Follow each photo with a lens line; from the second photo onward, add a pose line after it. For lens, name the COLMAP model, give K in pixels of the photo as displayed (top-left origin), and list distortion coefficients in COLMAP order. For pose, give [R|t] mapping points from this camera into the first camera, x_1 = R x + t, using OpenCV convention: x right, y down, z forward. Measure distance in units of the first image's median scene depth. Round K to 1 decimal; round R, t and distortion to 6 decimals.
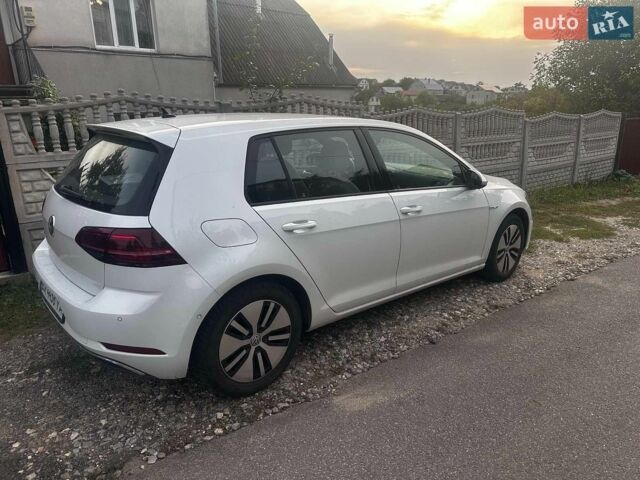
lens RADIAL K [[494.1, 0, 315.6], [0, 494.1, 235.5], [0, 0, 1]] dist [0.060918, -0.005322]
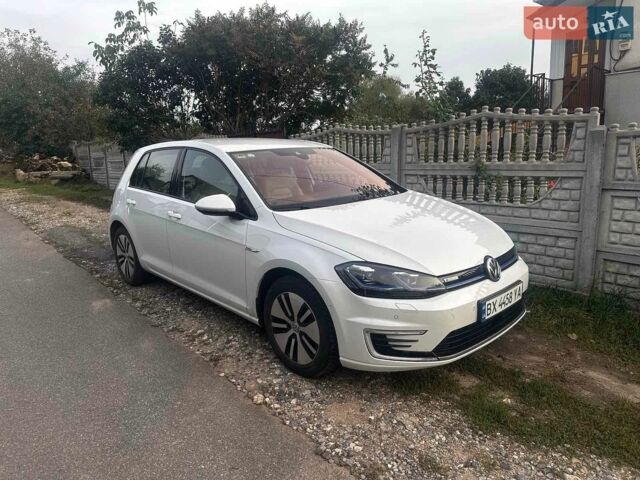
lens RADIAL K [[494.1, 0, 319.0], [0, 494.1, 239.6], [0, 0, 1]] dist [0.060918, -0.005322]
pose [[0.037740, 0.220631, -0.974627, 0.869892], [-0.265648, 0.942443, 0.203059, -0.198977], [0.963331, 0.251245, 0.094178, 0.798842]]
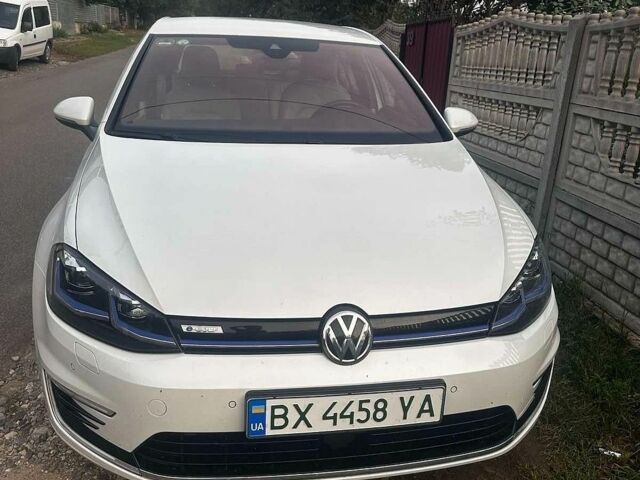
lens RADIAL K [[639.8, 0, 315.7], [0, 639.8, 238.7], [0, 0, 1]] dist [0.071340, 0.000000]
pose [[-0.529078, 0.259921, -0.807786, 0.454404], [-0.287194, 0.840910, 0.458683, -0.341468], [0.798496, 0.474670, -0.370259, 1.306691]]
